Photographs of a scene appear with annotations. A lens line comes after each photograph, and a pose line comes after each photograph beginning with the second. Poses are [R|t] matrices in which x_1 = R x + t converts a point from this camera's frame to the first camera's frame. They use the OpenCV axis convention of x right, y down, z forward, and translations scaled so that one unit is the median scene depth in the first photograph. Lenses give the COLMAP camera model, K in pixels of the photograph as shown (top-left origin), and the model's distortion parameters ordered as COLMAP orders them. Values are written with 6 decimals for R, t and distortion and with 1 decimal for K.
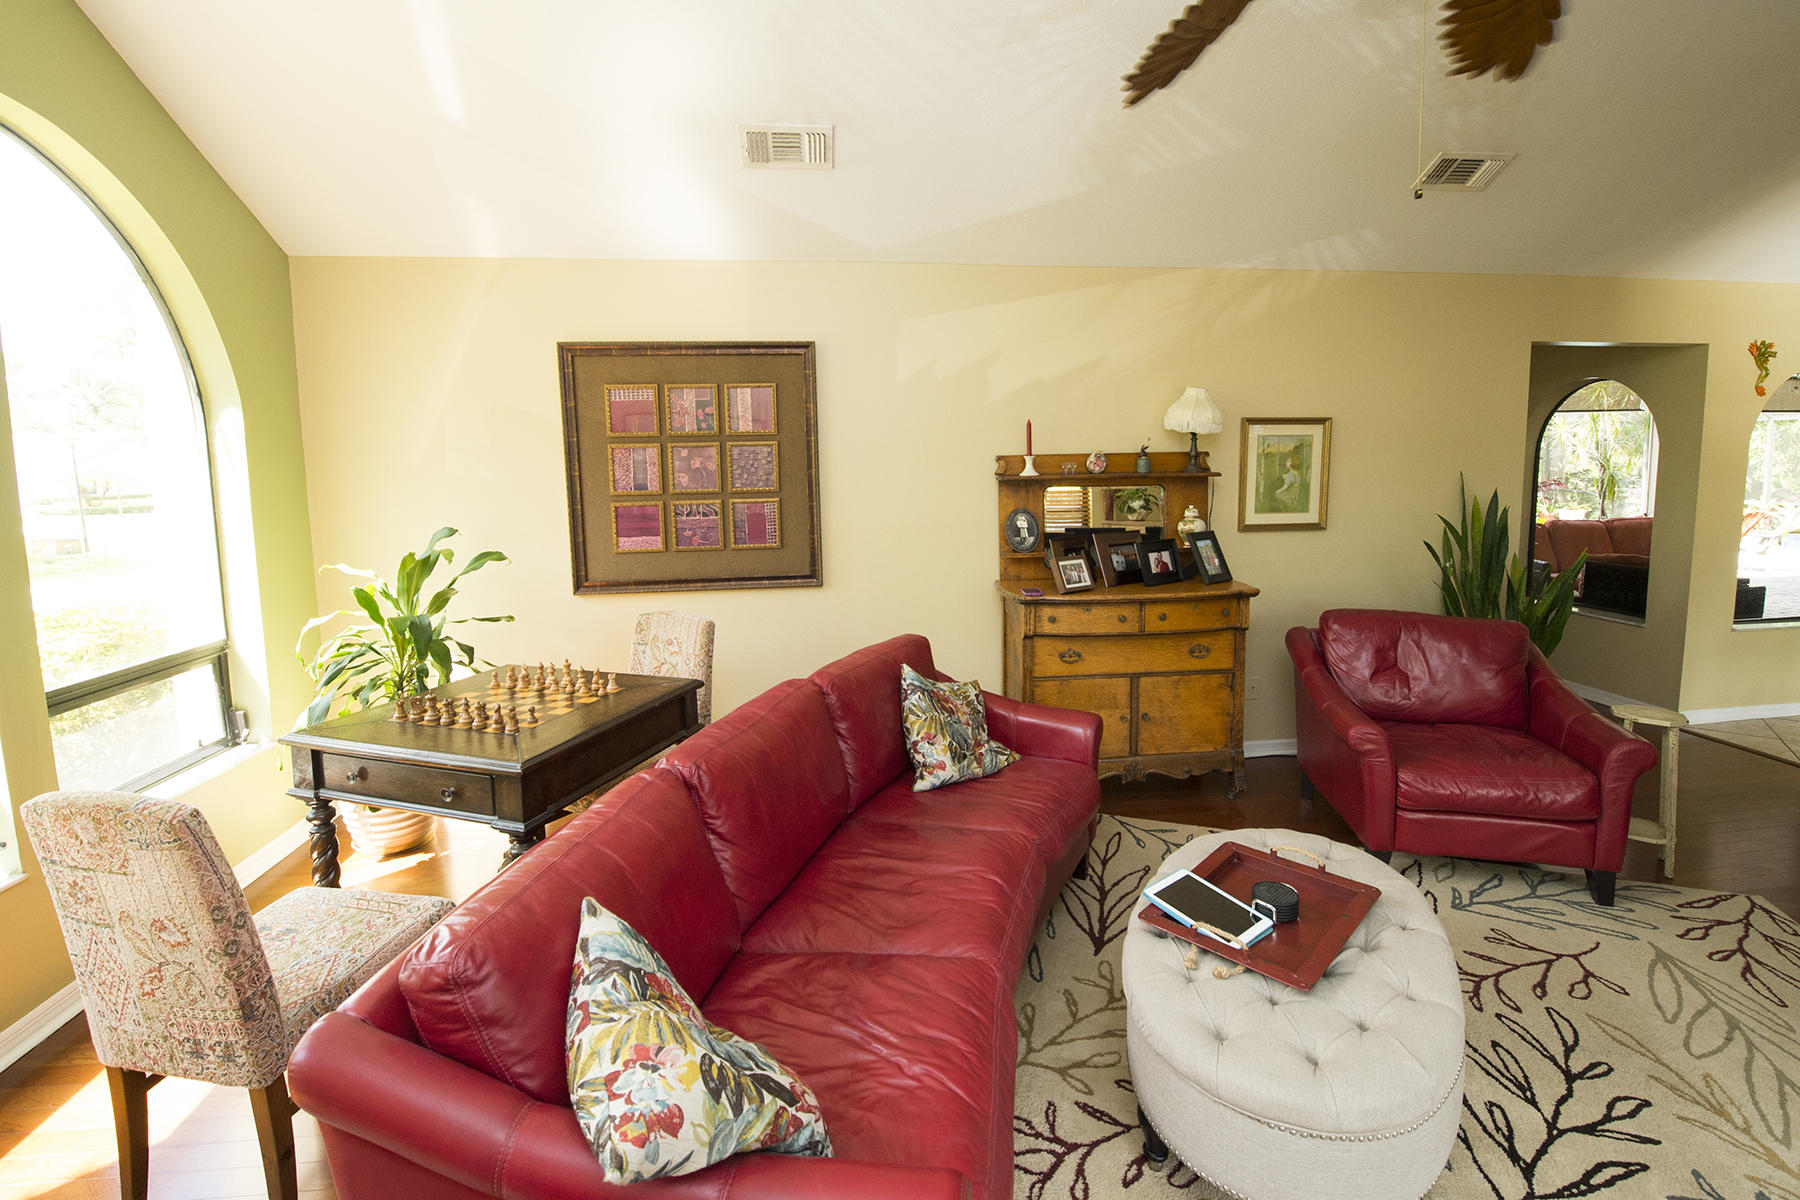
lens RADIAL K [[789.7, 0, 919.0], [0, 789.7, 552.5], [0, 0, 1]] dist [0.000881, -0.006643]
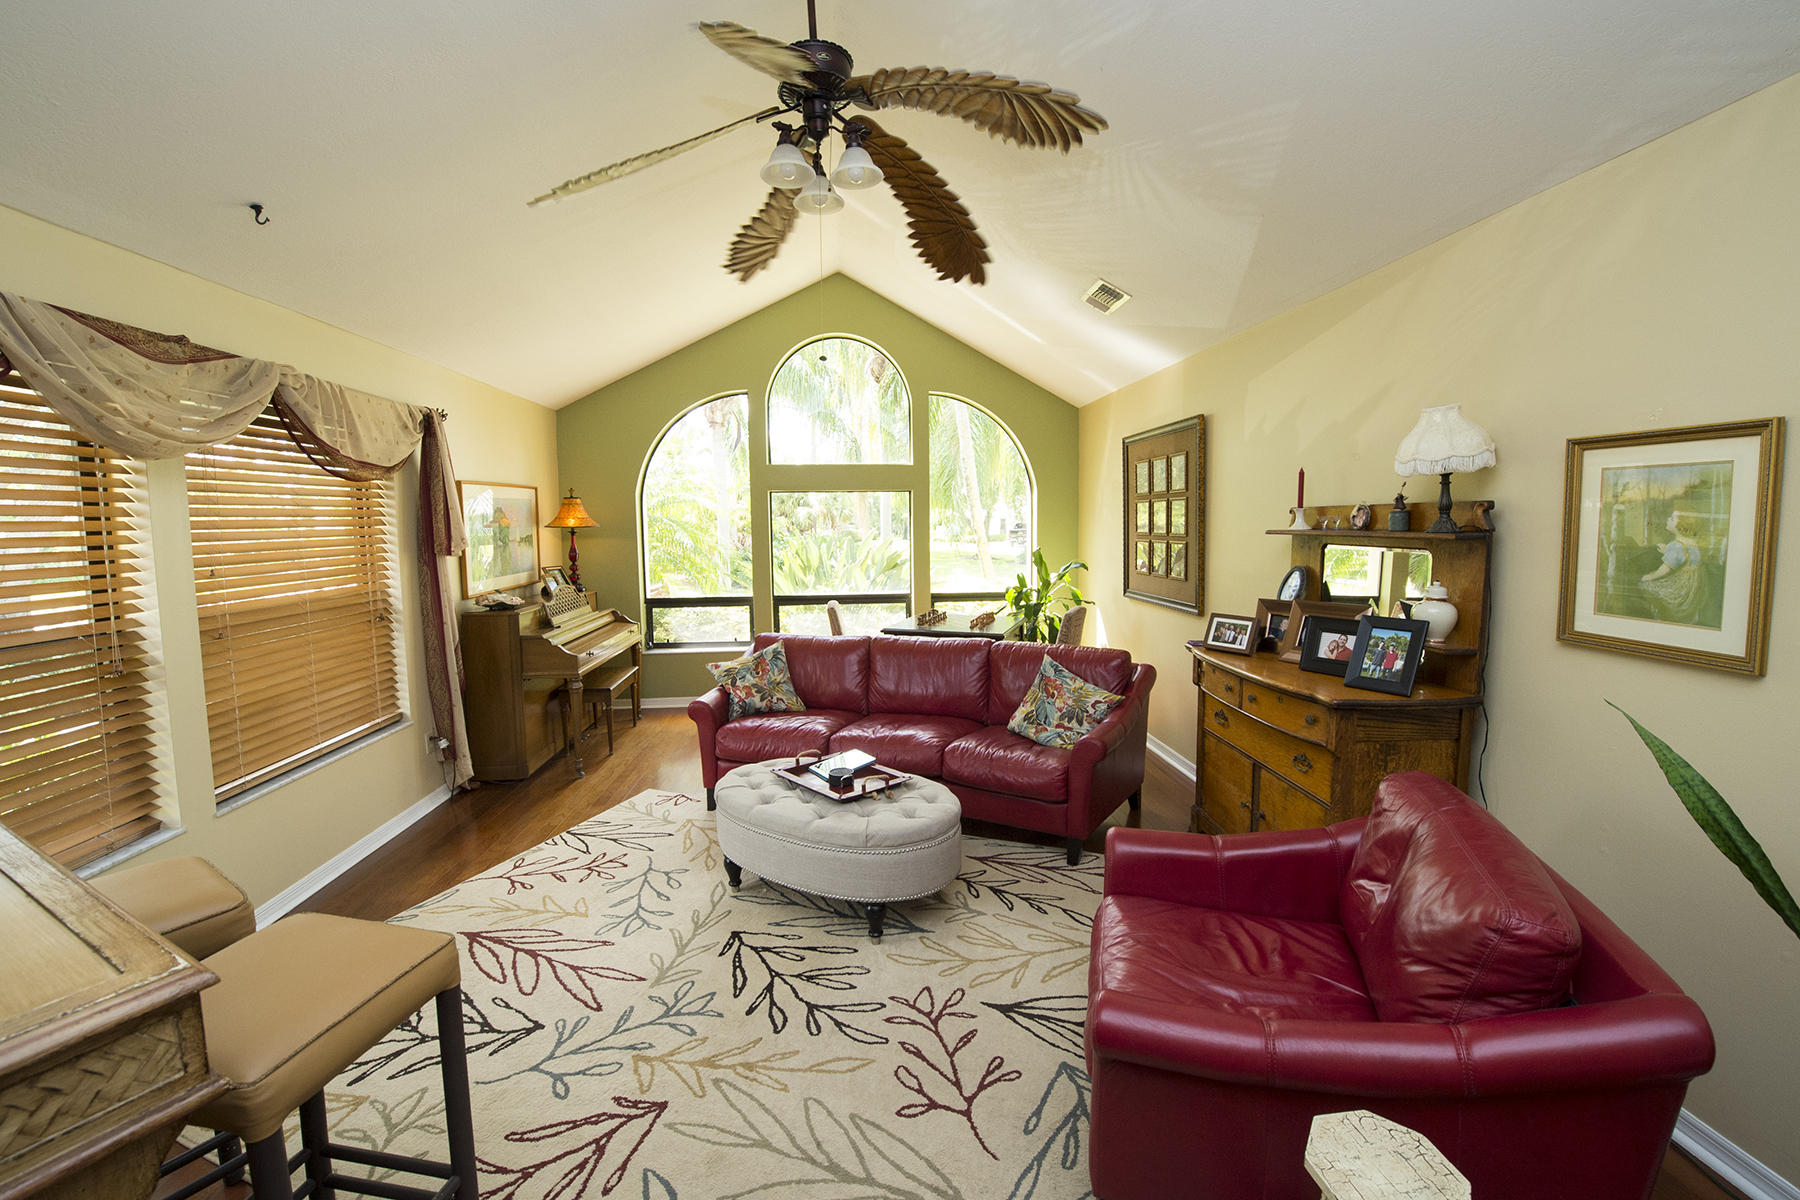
lens RADIAL K [[714.0, 0, 900.0], [0, 714.0, 600.0], [0, 0, 1]] dist [-0.014804, -0.002538]
pose [[-0.048516, 0.126142, -0.990825, 1.011078], [-0.097757, 0.986631, 0.130395, -0.081780], [0.994027, 0.103187, -0.035536, 0.596921]]
